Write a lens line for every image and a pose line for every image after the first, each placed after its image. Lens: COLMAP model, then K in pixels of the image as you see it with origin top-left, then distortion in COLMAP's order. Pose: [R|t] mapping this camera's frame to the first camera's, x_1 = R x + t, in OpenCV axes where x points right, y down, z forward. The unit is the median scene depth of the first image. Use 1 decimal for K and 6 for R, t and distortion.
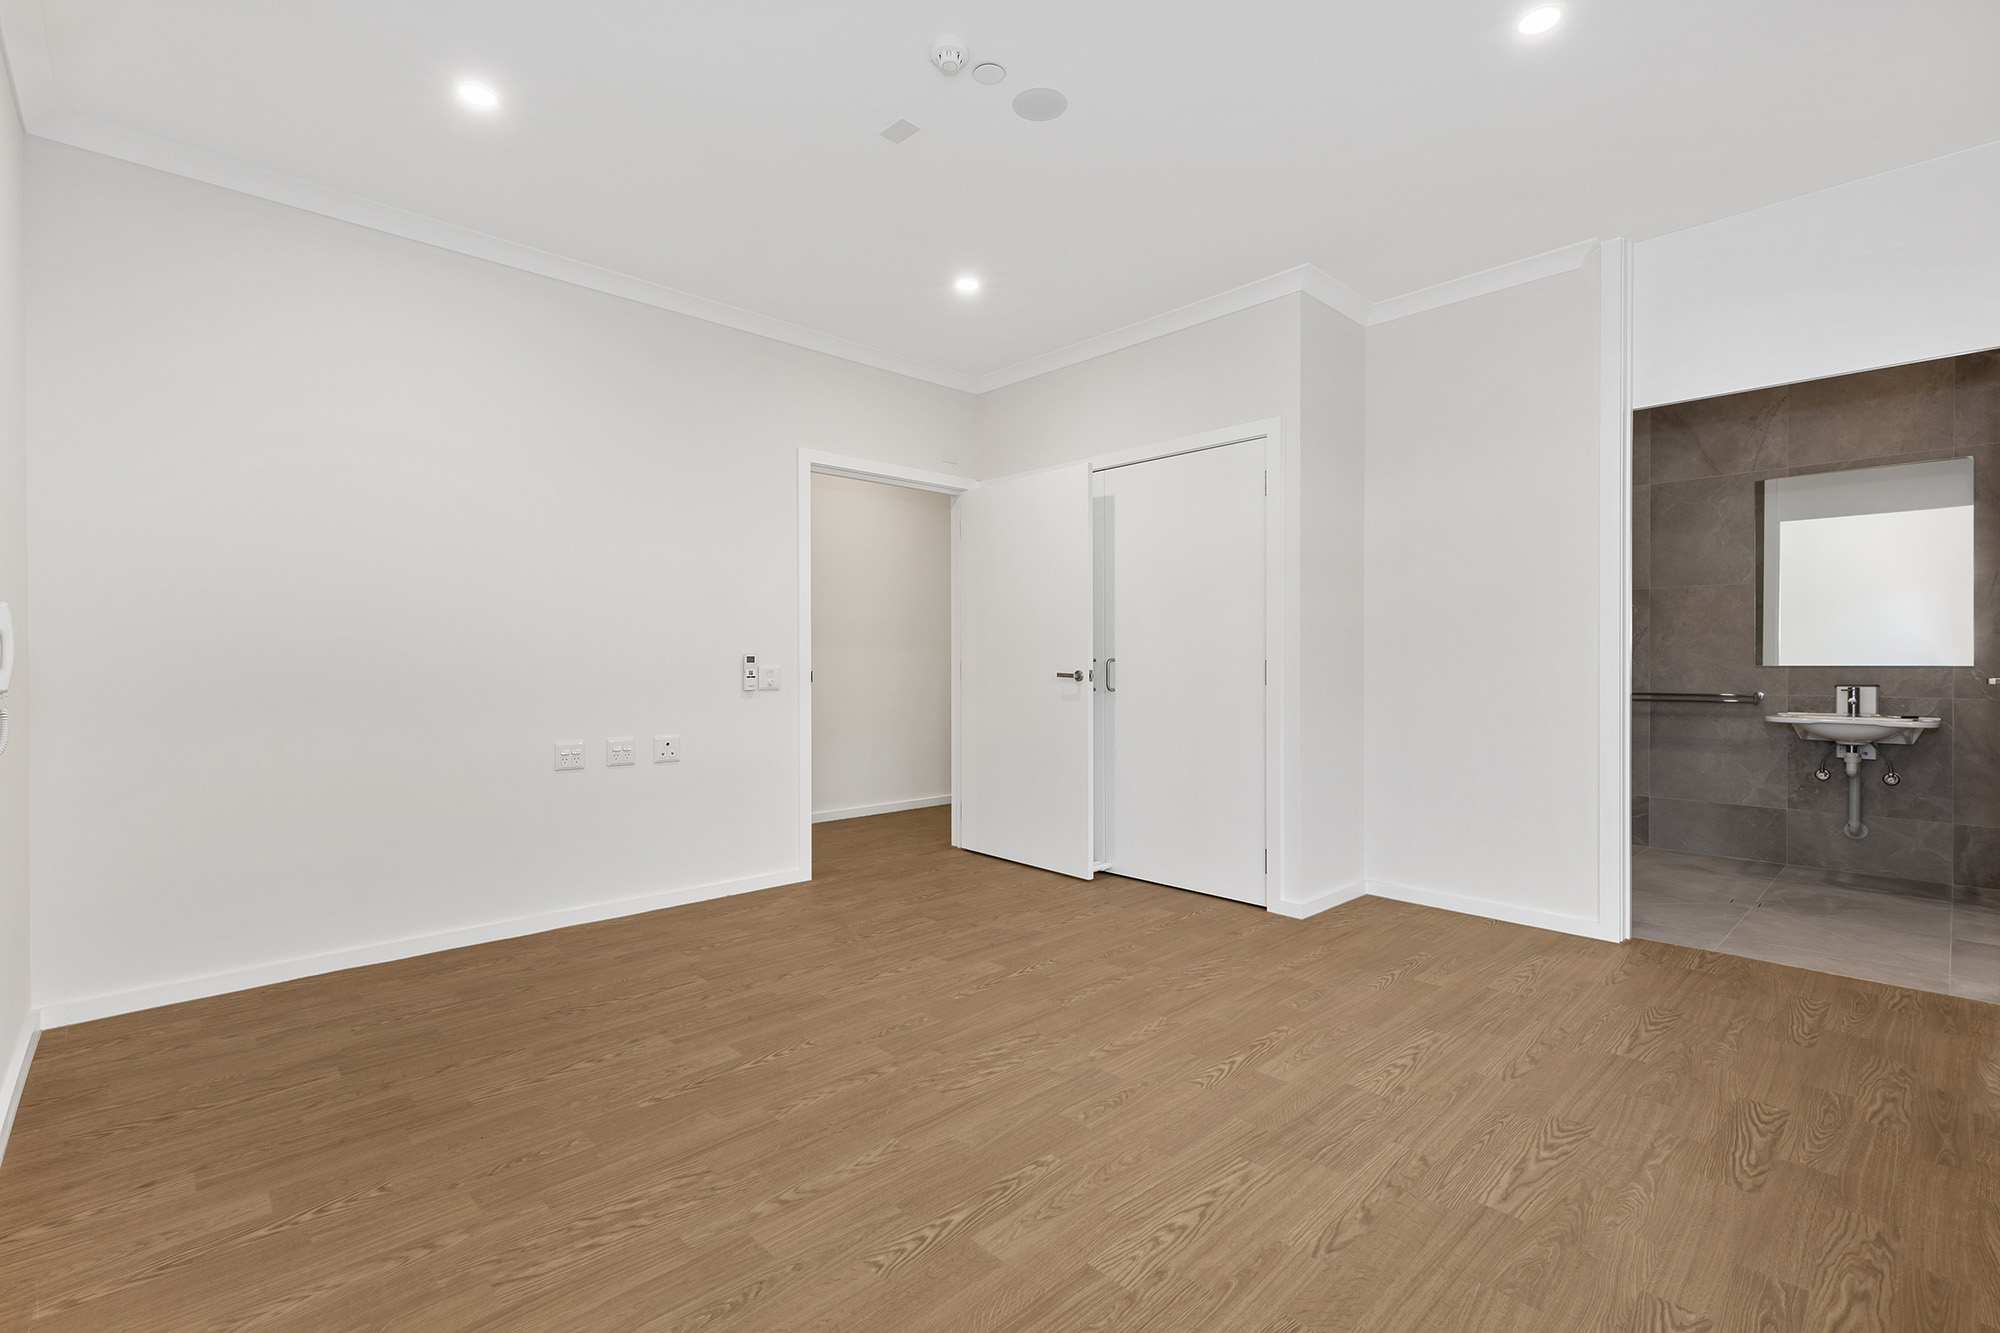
lens RADIAL K [[881.0, 0, 1000.0], [0, 881.0, 666.5], [0, 0, 1]] dist [0.002561, -0.000502]
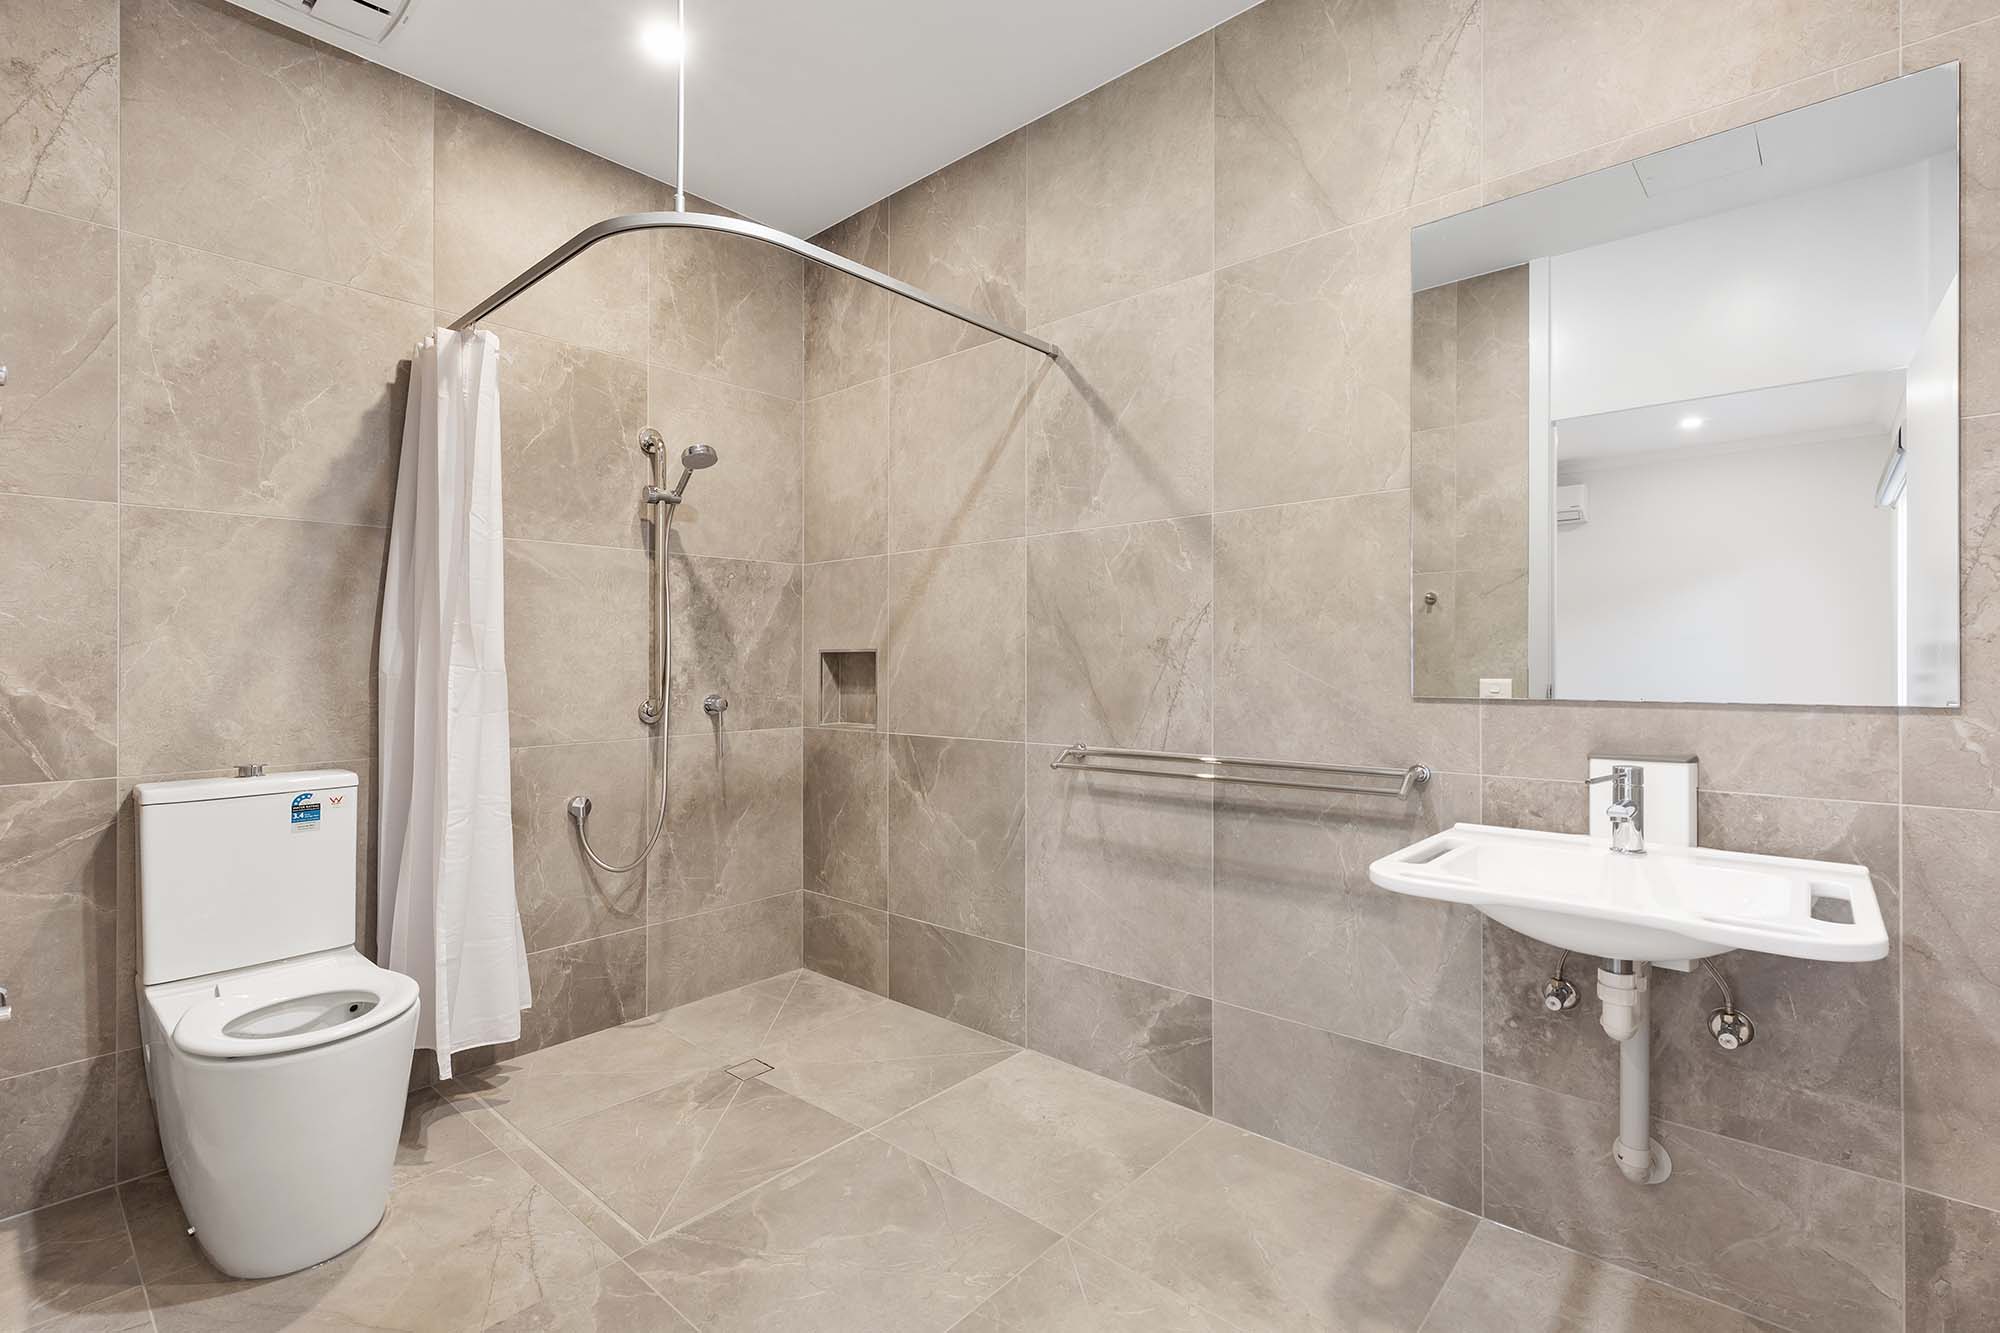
lens RADIAL K [[881.0, 0, 1000.0], [0, 881.0, 666.5], [0, 0, 1]] dist [0.002561, -0.000502]
pose [[0.995378, 0.001637, 0.096021, 0.679738], [-0.000763, 0.999958, -0.009133, -0.011147], [-0.096032, 0.009017, 0.995337, 0.670795]]
